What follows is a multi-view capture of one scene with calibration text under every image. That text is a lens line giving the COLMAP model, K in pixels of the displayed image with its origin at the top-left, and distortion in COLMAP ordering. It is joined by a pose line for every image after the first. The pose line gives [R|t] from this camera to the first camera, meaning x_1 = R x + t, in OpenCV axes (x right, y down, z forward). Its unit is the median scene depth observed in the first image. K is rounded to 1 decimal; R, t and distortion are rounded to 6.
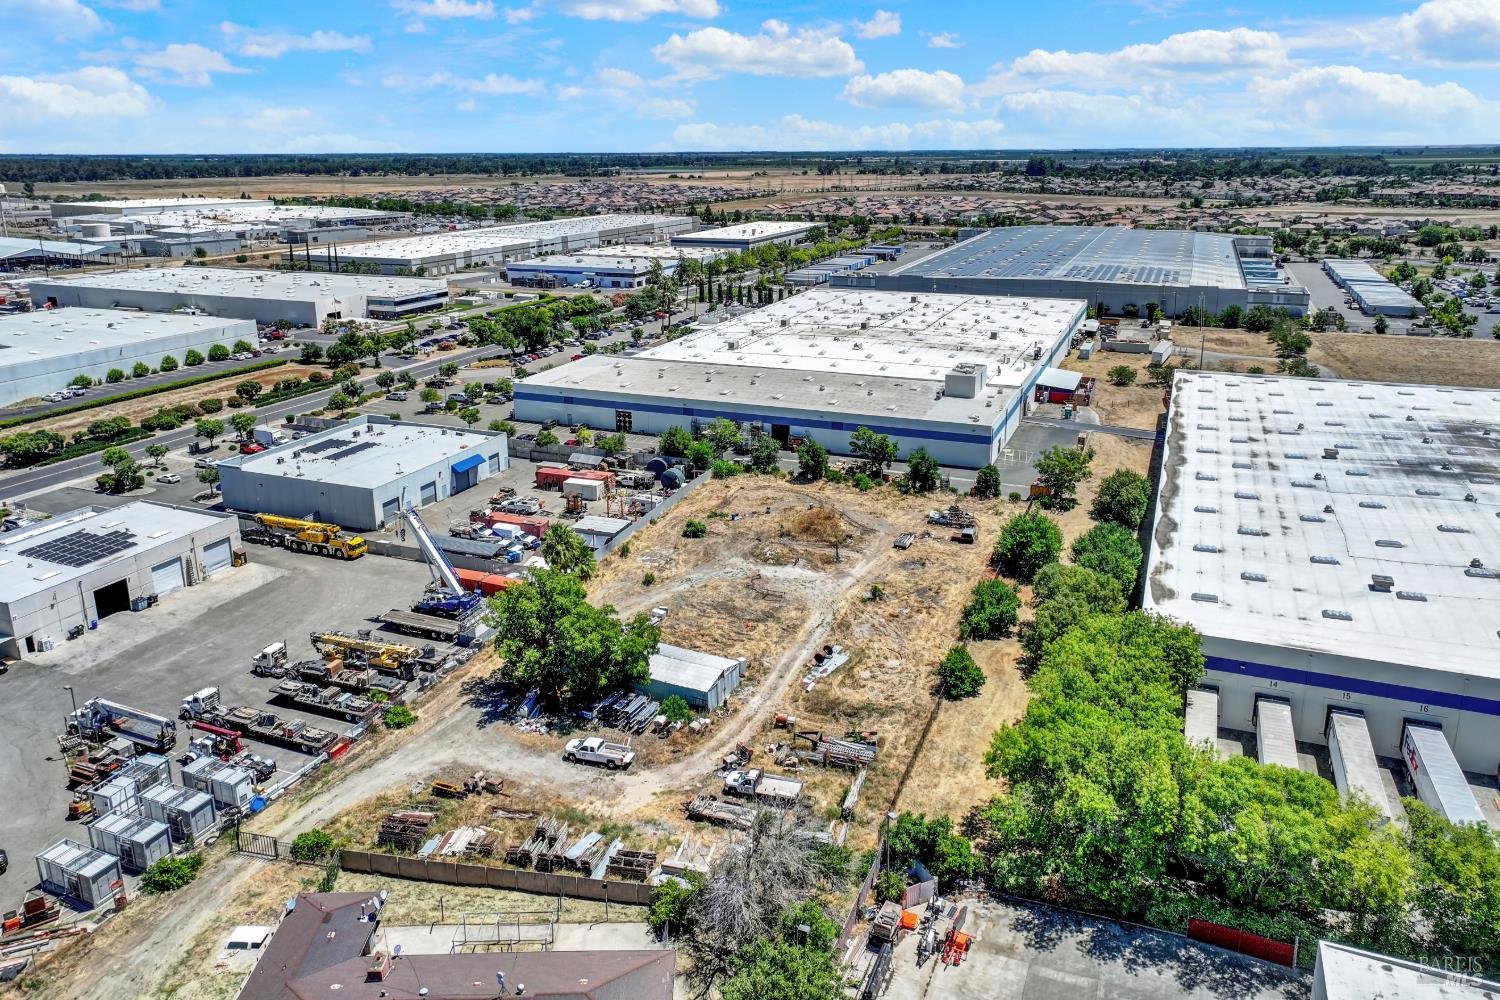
lens RADIAL K [[1048.1, 0, 755.6], [0, 1048.1, 427.1], [0, 0, 1]] dist [0.001590, 0.008259]
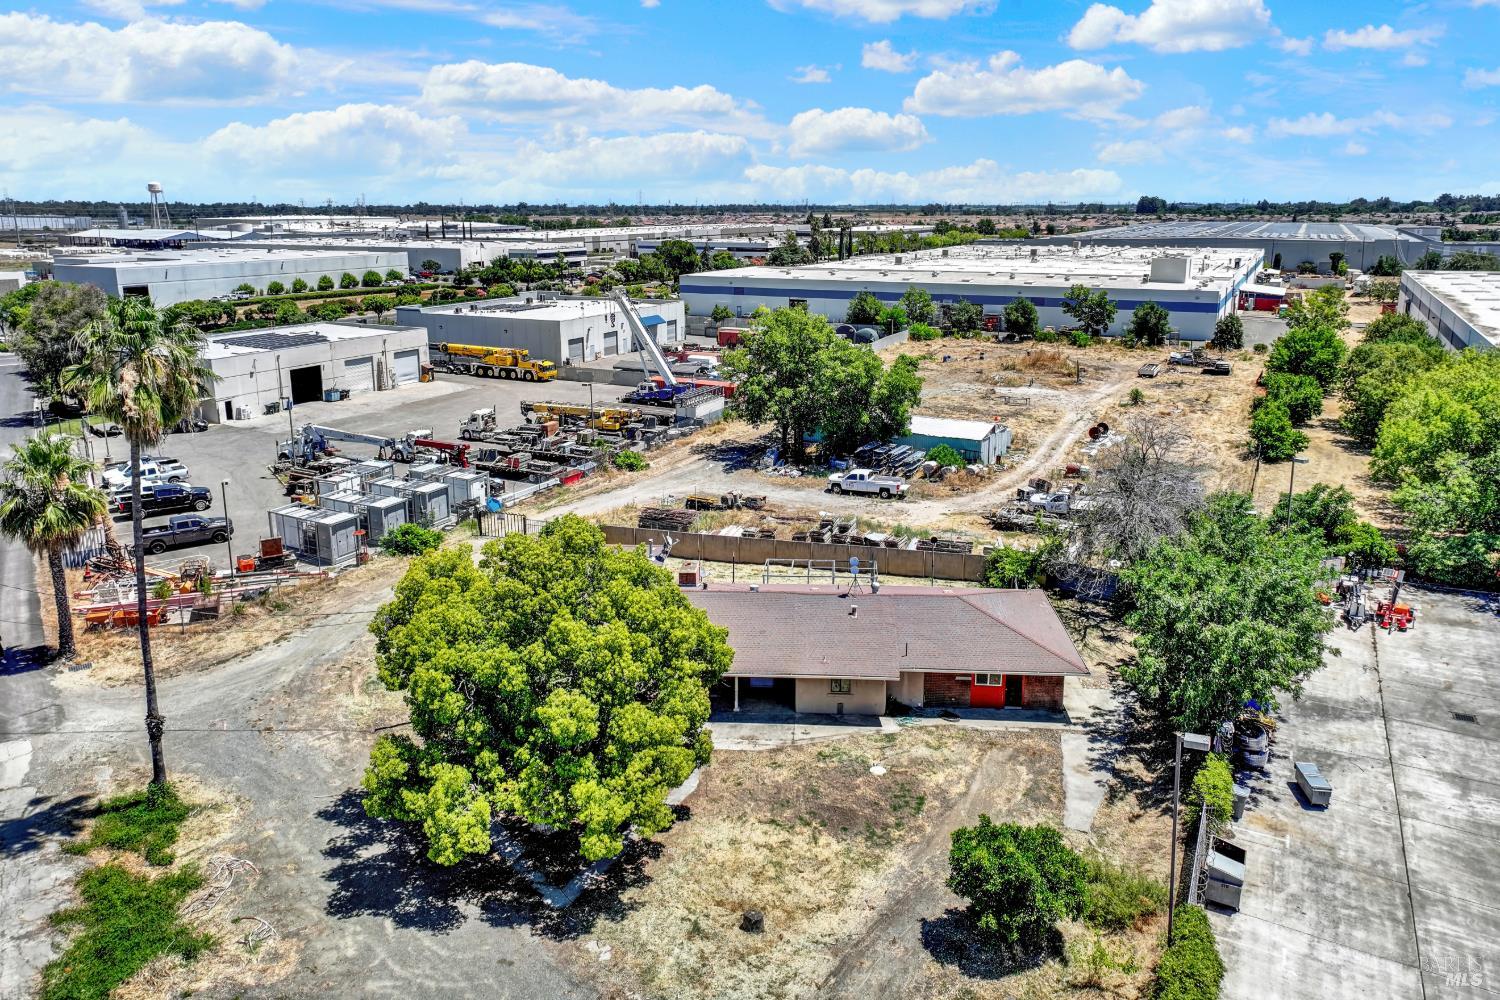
lens RADIAL K [[1048.1, 0, 755.6], [0, 1048.1, 427.1], [0, 0, 1]] dist [0.001590, 0.008259]
pose [[0.996069, 0.020008, -0.086295, -0.103469], [-0.024315, 0.998495, -0.049156, 0.189665], [0.085181, 0.051061, 0.995056, 0.079960]]
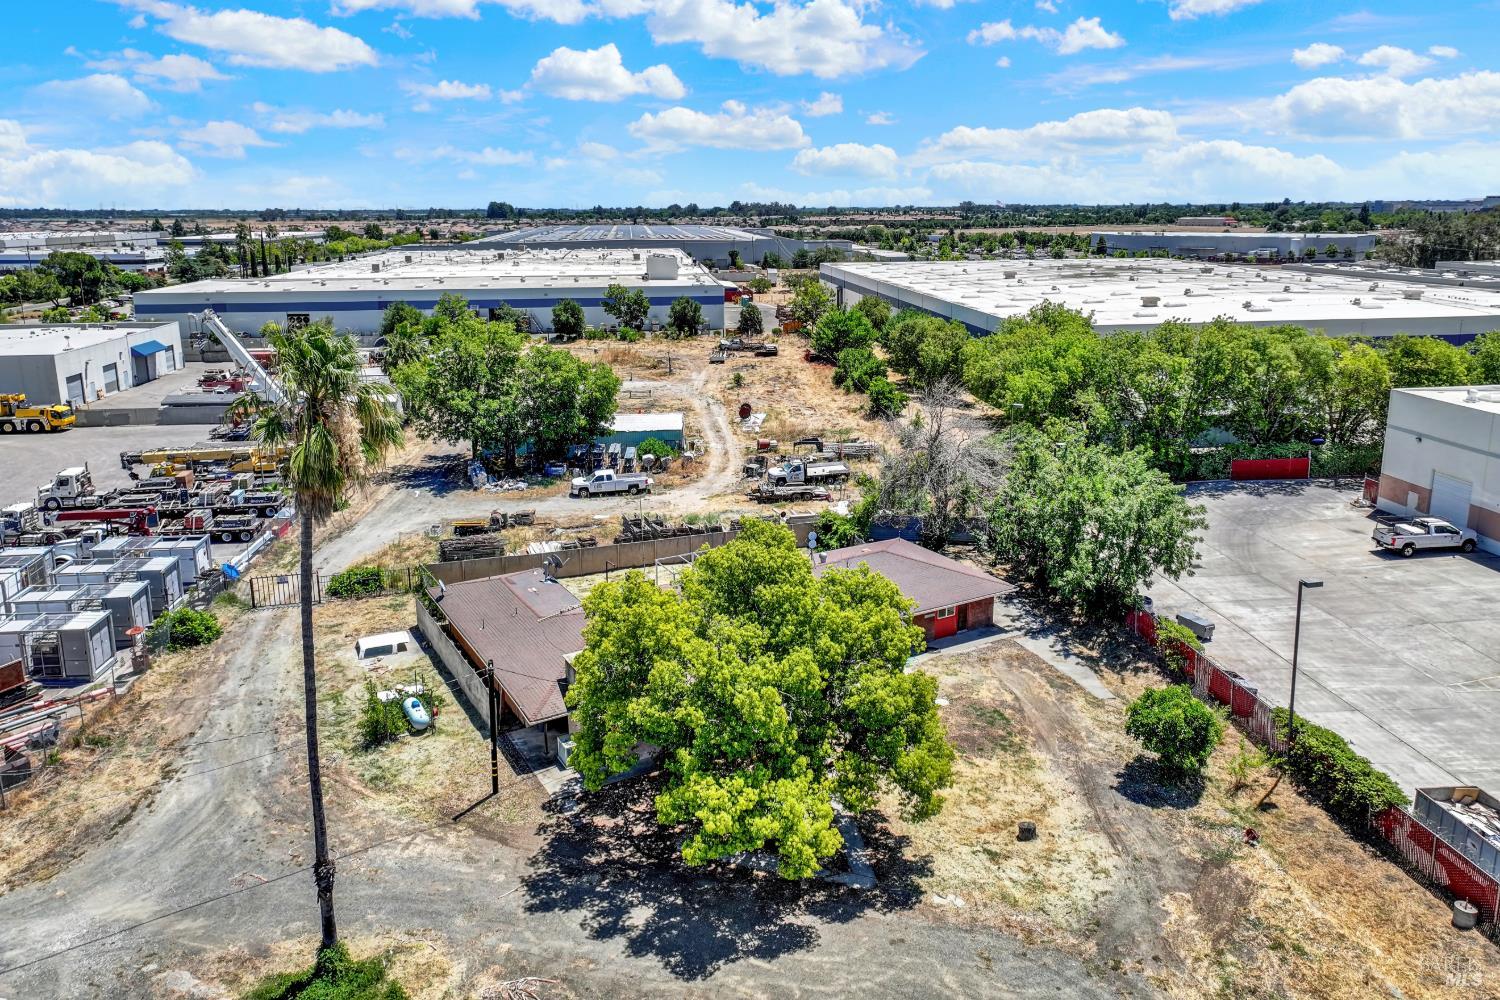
lens RADIAL K [[1048.1, 0, 755.6], [0, 1048.1, 427.1], [0, 0, 1]] dist [0.001590, 0.008259]
pose [[0.872208, -0.098191, 0.479178, -0.283148], [0.124508, 0.991943, -0.023366, 0.183930], [-0.473023, 0.080042, 0.877407, 0.105222]]
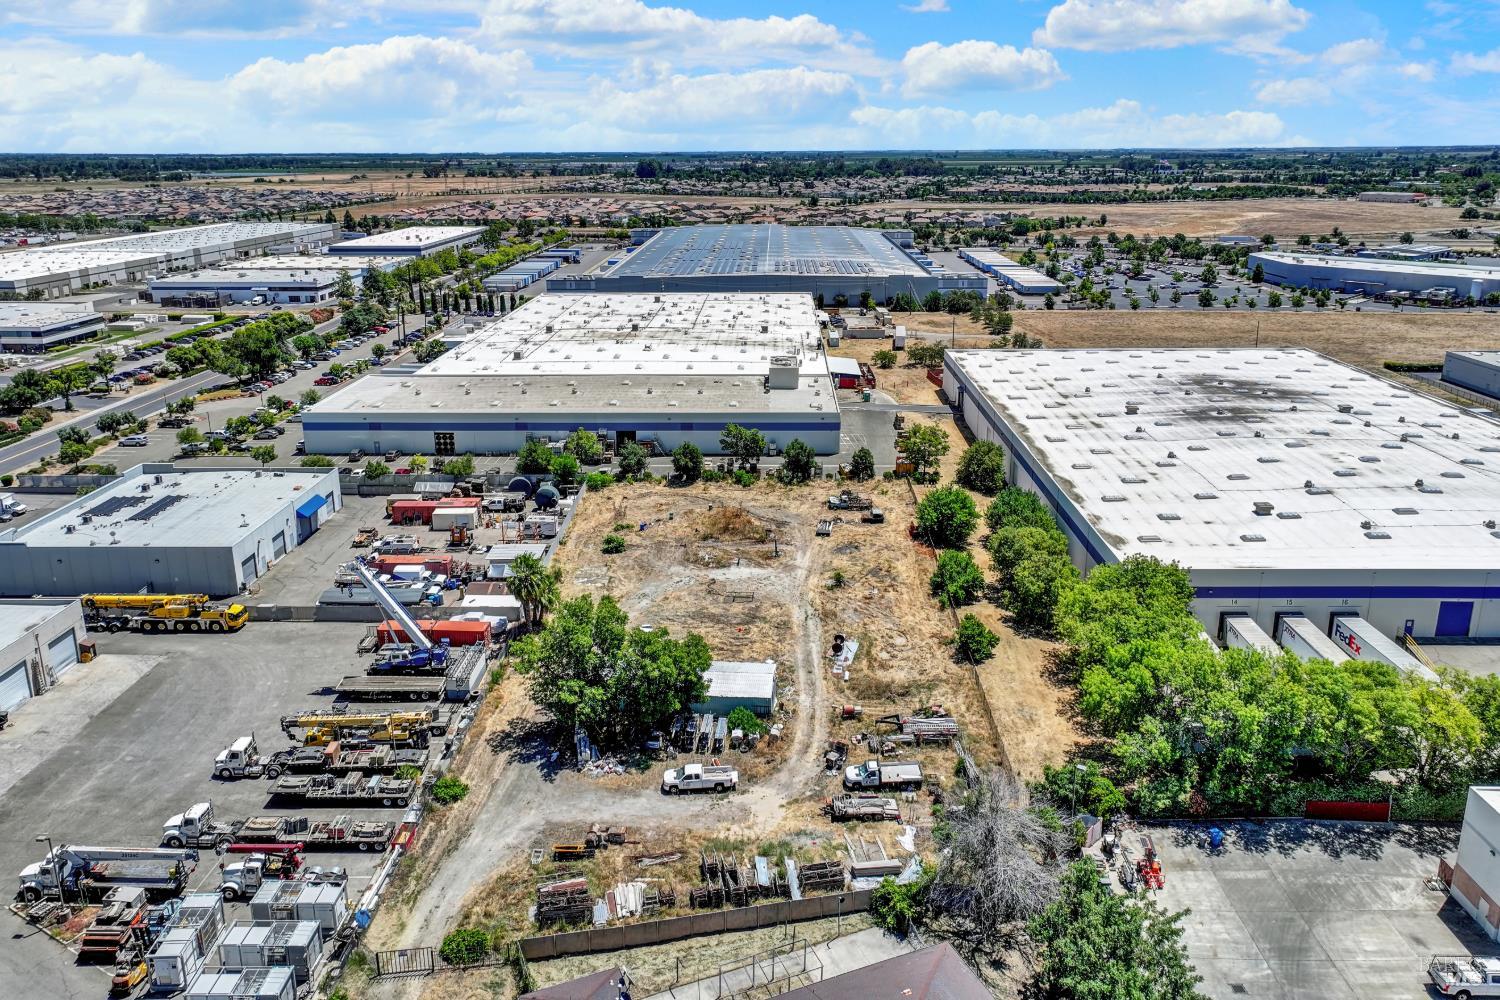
lens RADIAL K [[1048.1, 0, 755.6], [0, 1048.1, 427.1], [0, 0, 1]] dist [0.001590, 0.008259]
pose [[0.931202, -0.090526, 0.353083, -0.252755], [0.091269, 0.995720, 0.014582, -0.010788], [-0.352891, 0.018647, 0.935479, 0.051298]]
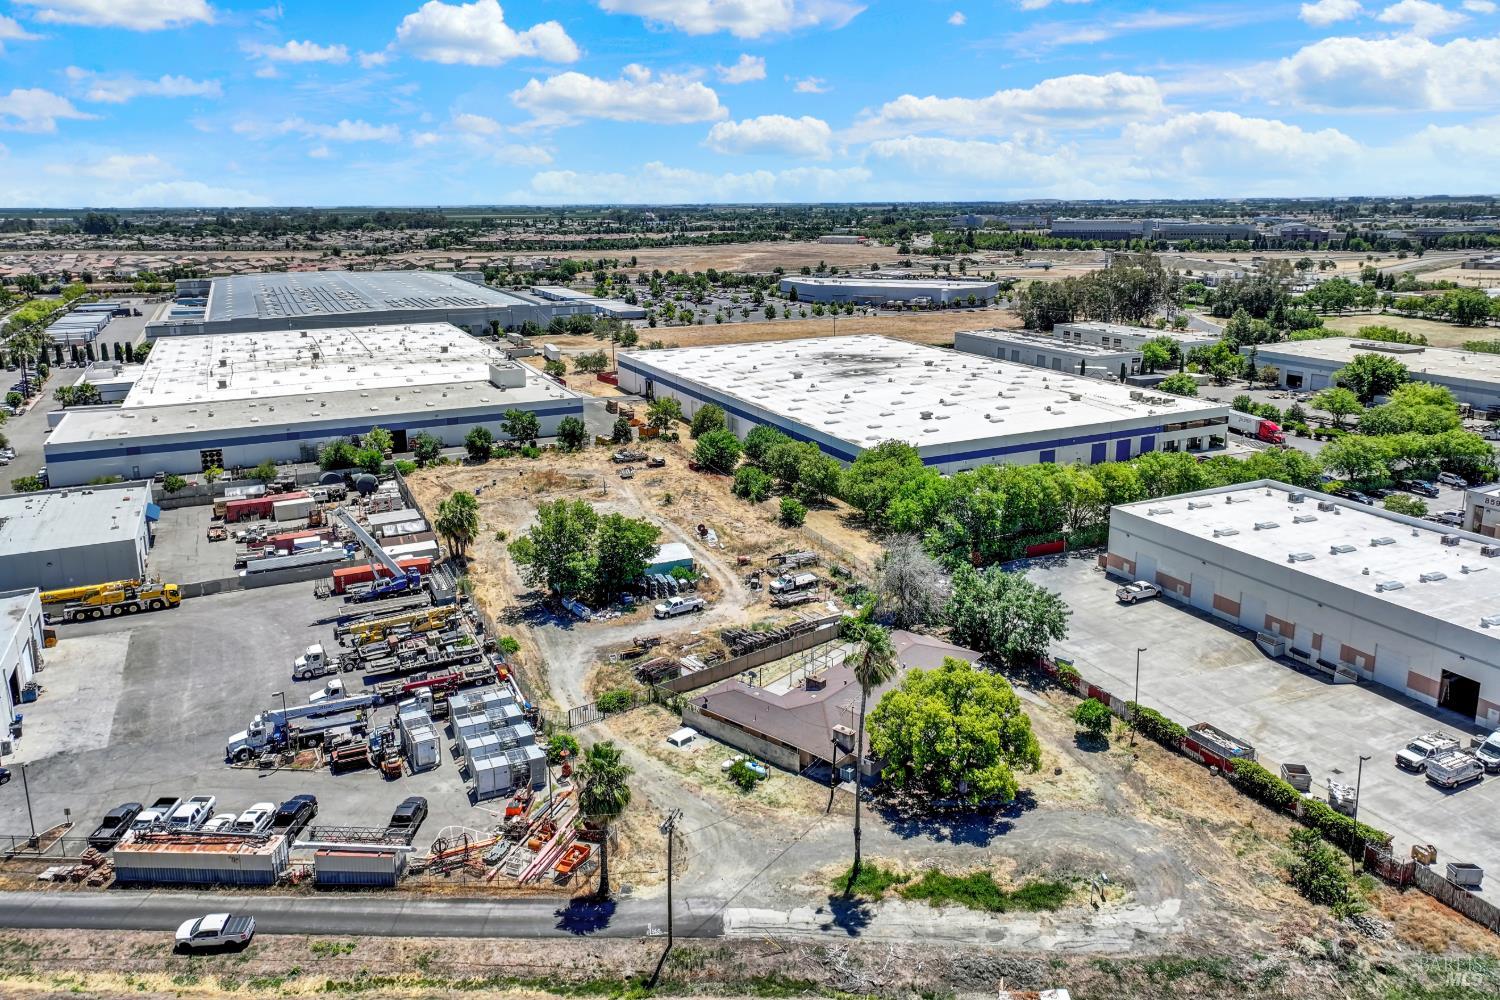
lens RADIAL K [[1048.1, 0, 755.6], [0, 1048.1, 427.1], [0, 0, 1]] dist [0.001590, 0.008259]
pose [[0.661486, -0.154123, 0.733950, -0.635565], [0.193392, 0.980612, 0.031621, 0.038412], [-0.724593, 0.121023, 0.678467, -0.002966]]
